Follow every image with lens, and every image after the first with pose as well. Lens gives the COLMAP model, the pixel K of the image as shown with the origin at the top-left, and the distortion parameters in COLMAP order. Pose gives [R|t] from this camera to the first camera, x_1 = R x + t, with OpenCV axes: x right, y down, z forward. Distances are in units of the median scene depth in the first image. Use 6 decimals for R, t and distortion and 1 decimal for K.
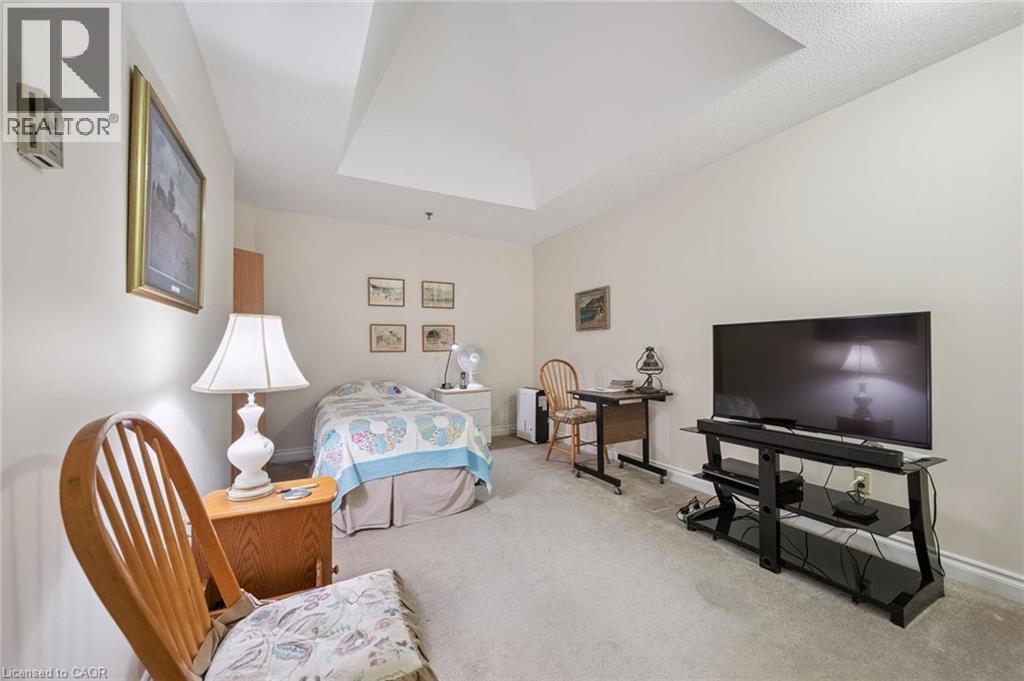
lens RADIAL K [[400.9, 0, 514.6], [0, 400.9, 341.2], [0, 0, 1]] dist [-0.004269, 0.000326]
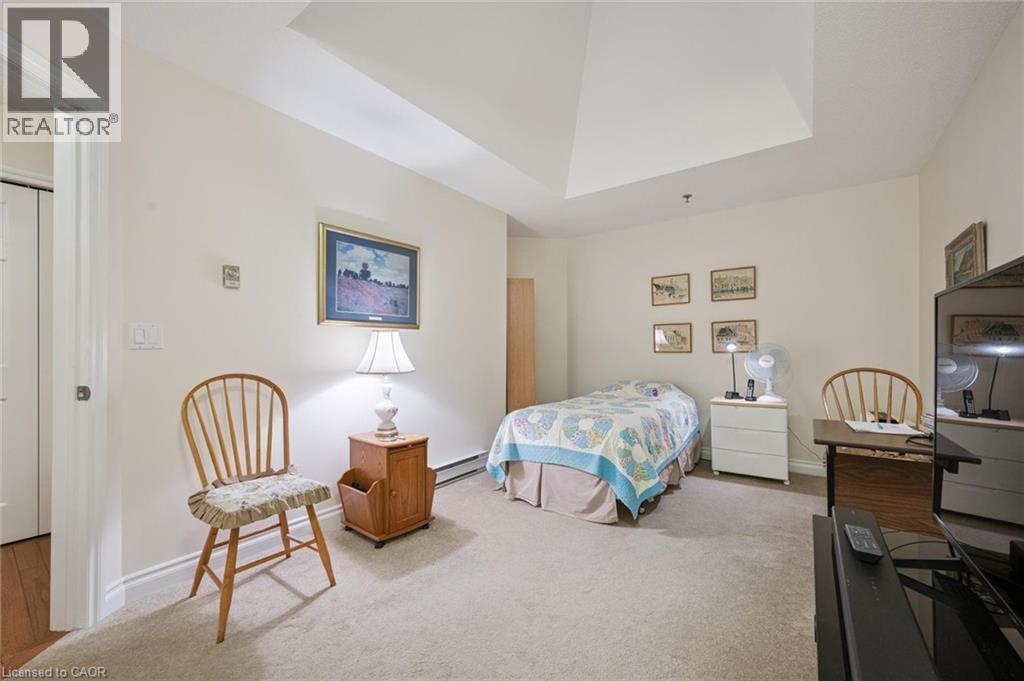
lens RADIAL K [[400.9, 0, 512.9], [0, 400.9, 344.3], [0, 0, 1]] dist [-0.004269, 0.000326]
pose [[0.430907, -0.006542, -0.902373, 0.417927], [0.015126, 0.999886, -0.000026, 0.001429], [0.902269, -0.013638, 0.430957, 0.275479]]
